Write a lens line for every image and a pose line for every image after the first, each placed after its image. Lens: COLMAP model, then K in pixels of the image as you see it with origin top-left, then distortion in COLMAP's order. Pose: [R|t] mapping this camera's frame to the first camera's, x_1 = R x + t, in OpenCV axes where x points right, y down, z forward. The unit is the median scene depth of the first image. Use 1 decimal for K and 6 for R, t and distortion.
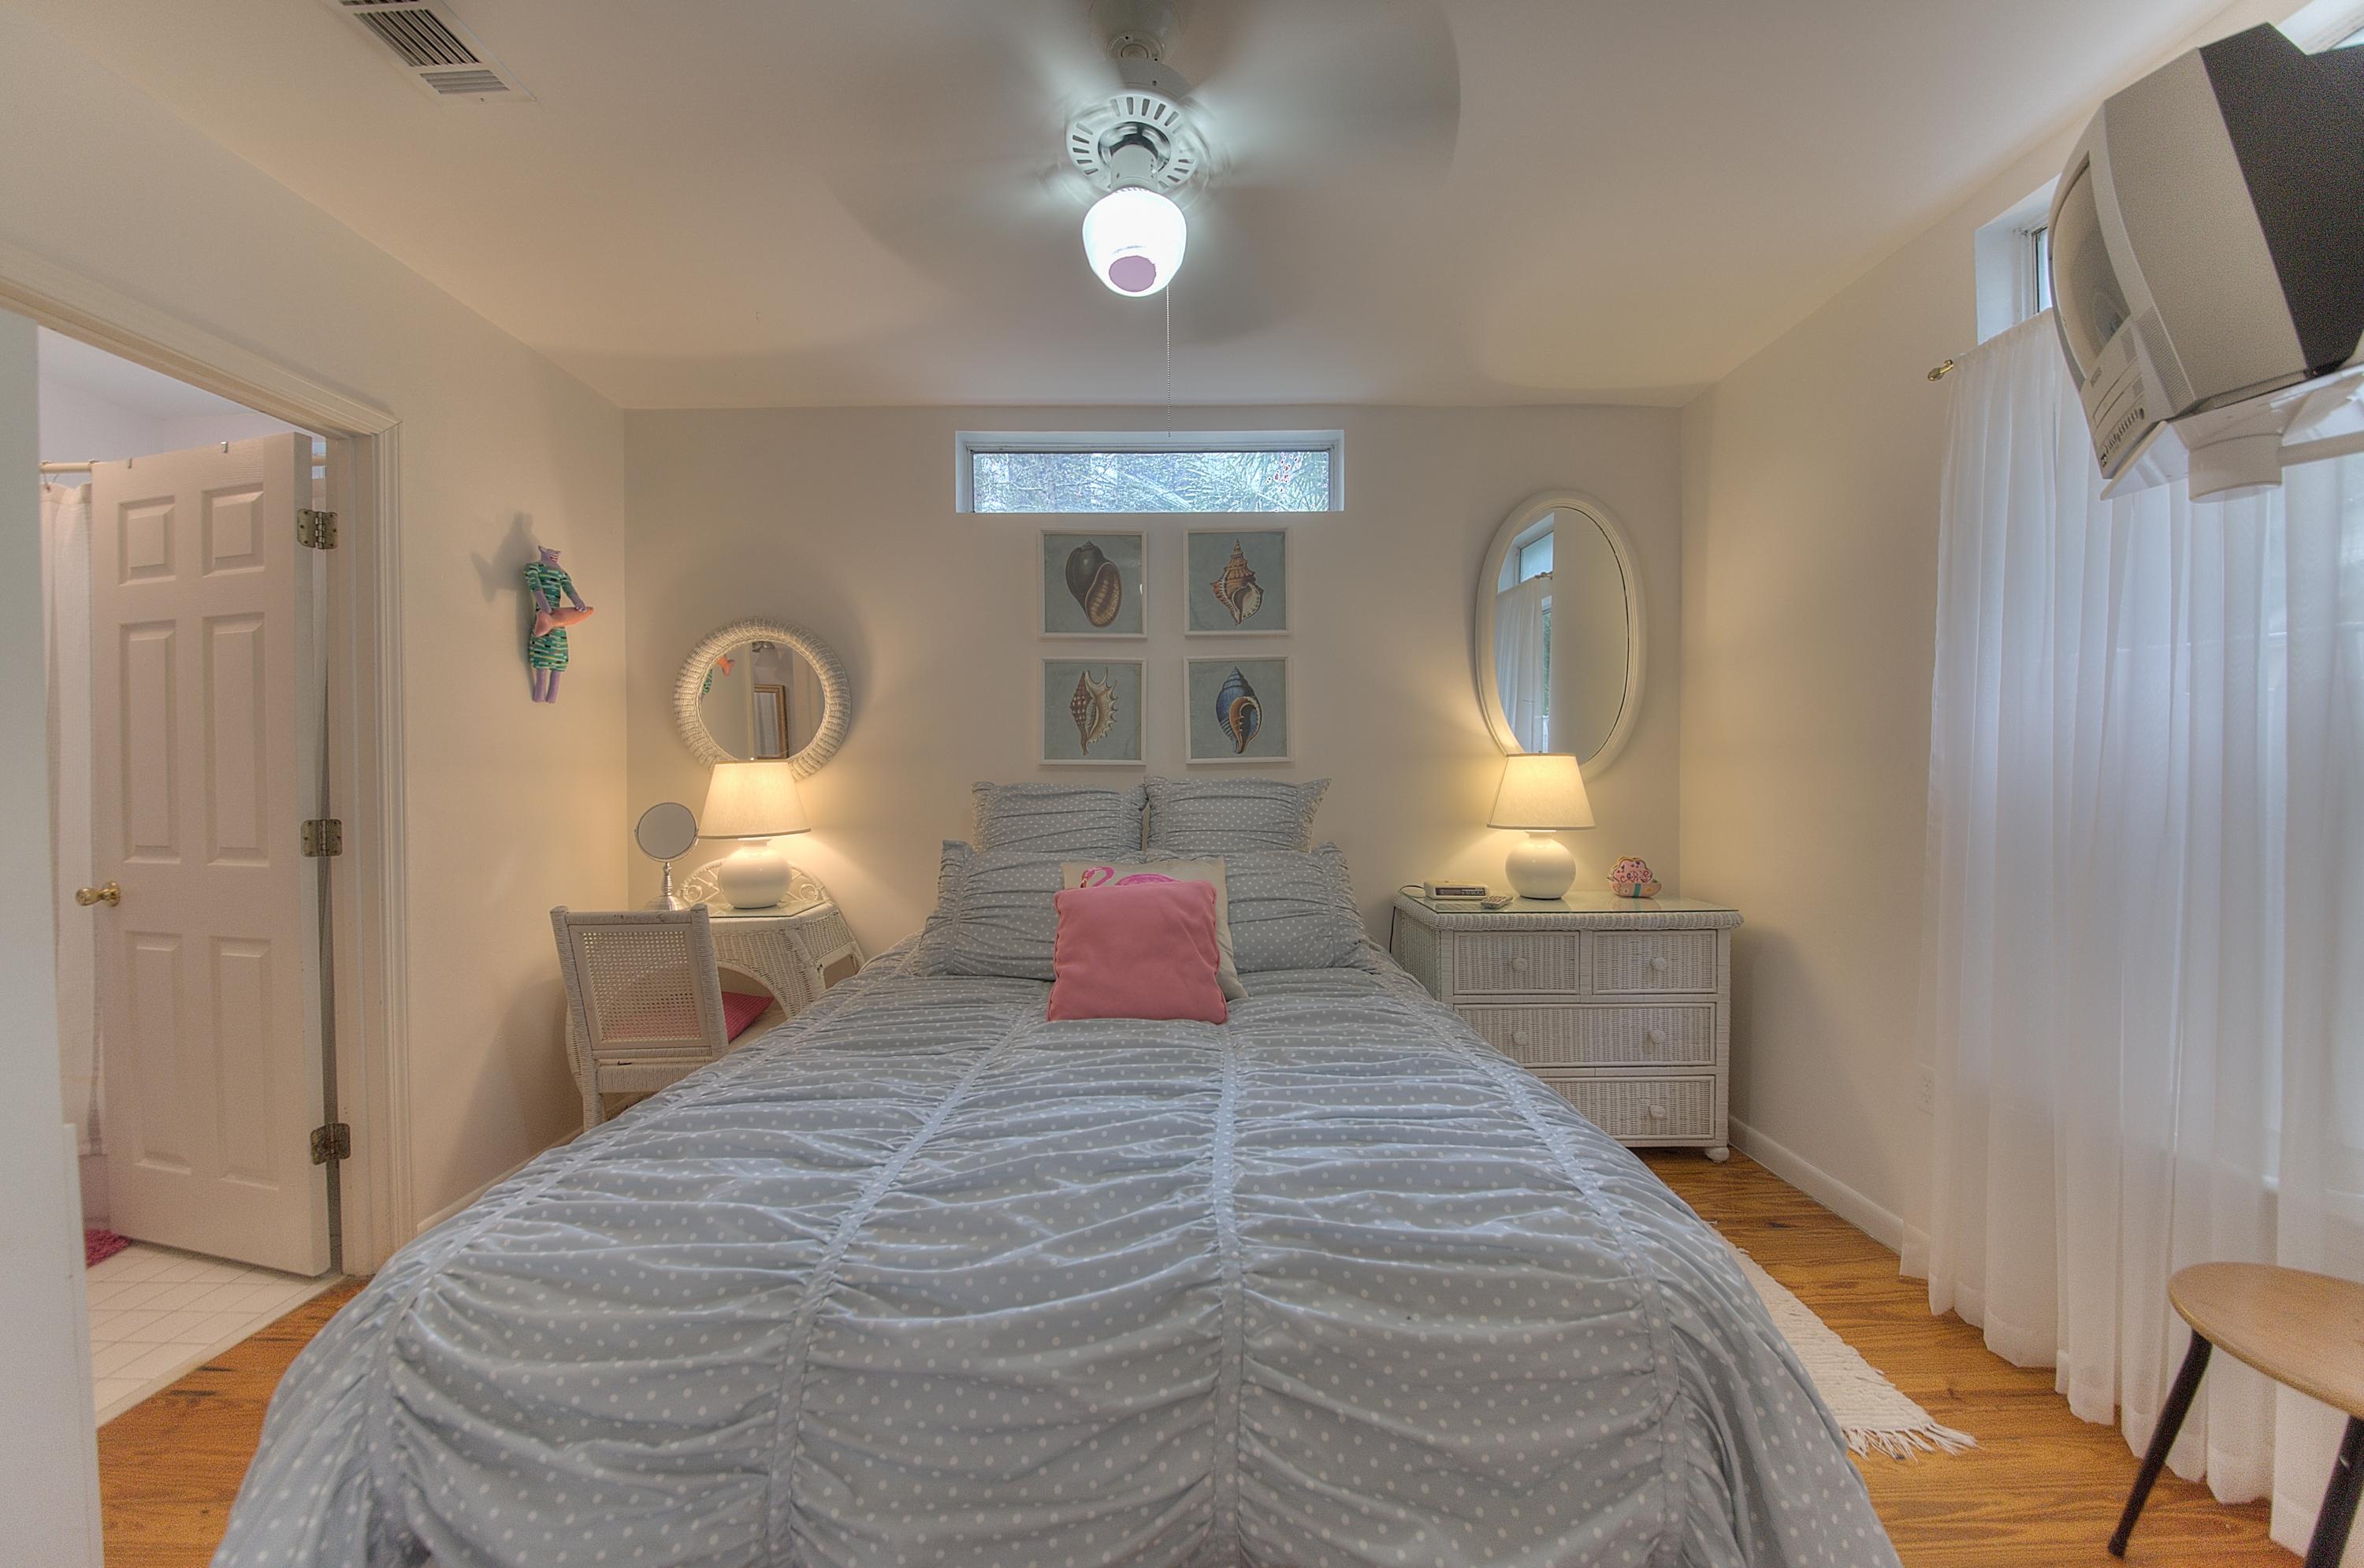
lens RADIAL K [[823.0, 0, 1185.9], [0, 823.0, 792.2], [0, 0, 1]] dist [-0.023789, -0.000388]
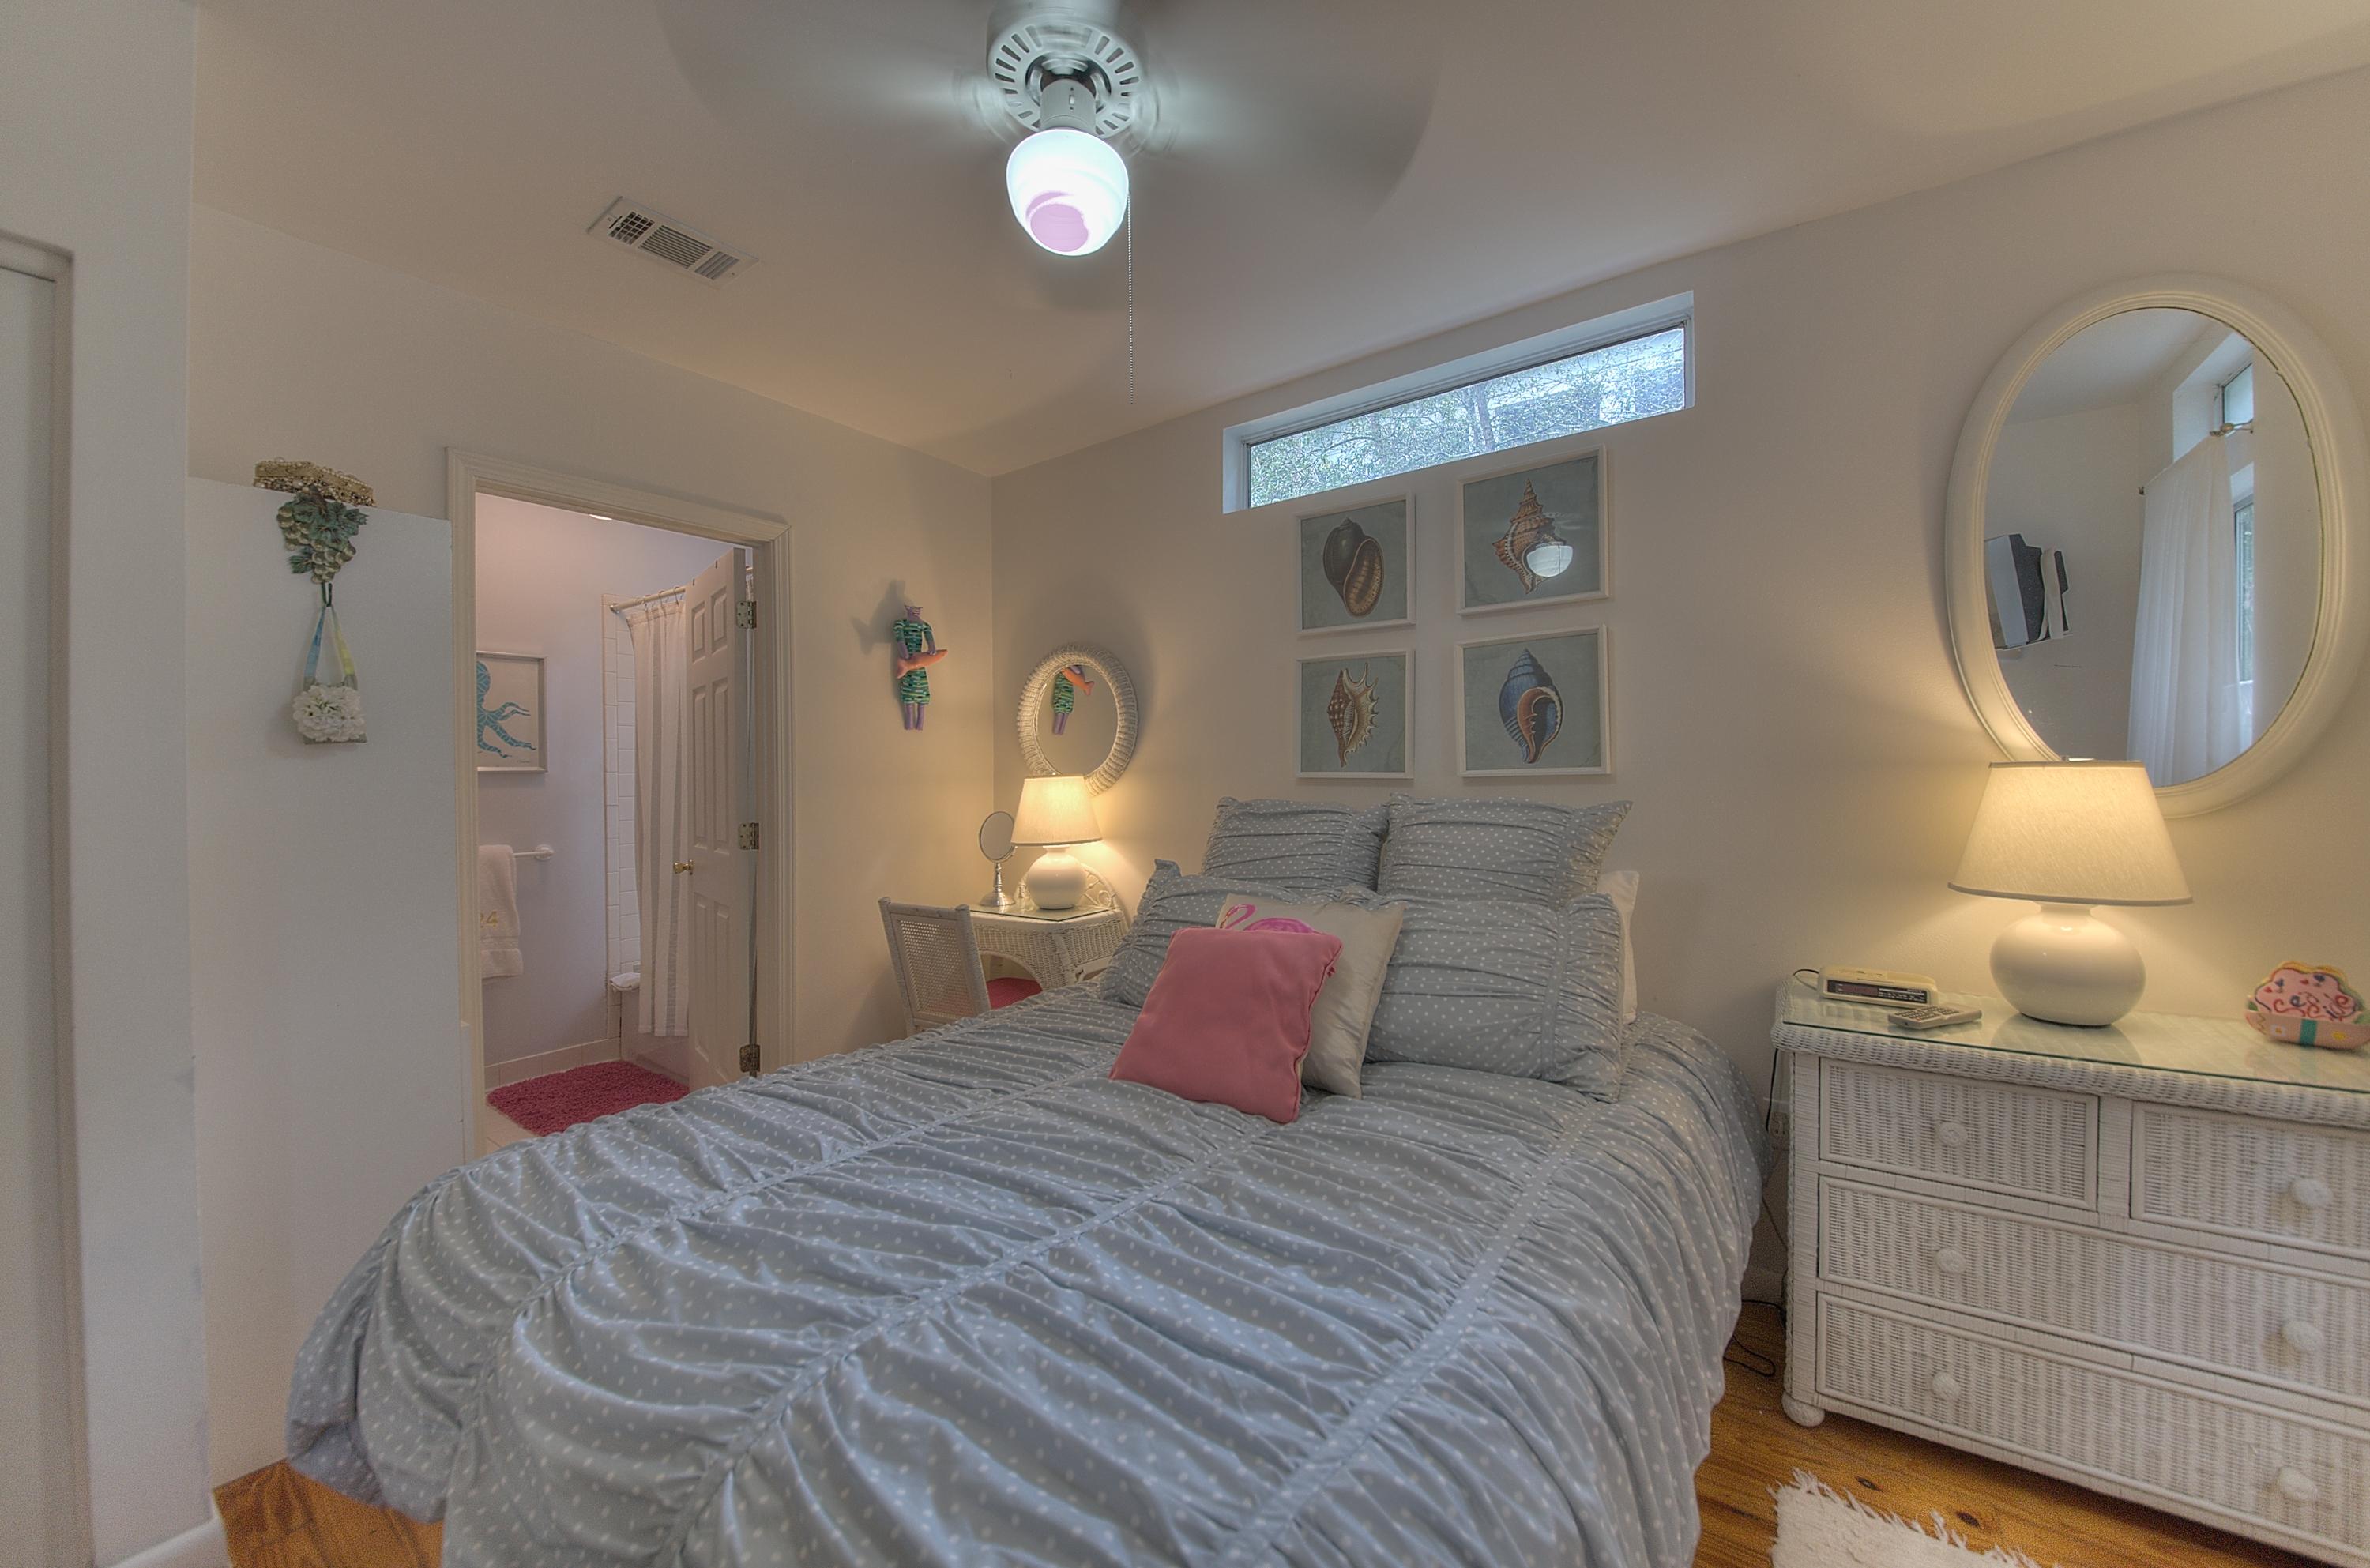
lens RADIAL K [[859.9, 0, 1191.6], [0, 859.9, 788.0], [0, 0, 1]] dist [-0.012603, -0.001241]
pose [[0.794216, 0.008876, -0.607571, 0.320823], [-0.002889, 0.999937, 0.010832, -0.034399], [0.607629, -0.006848, 0.794192, 0.197961]]
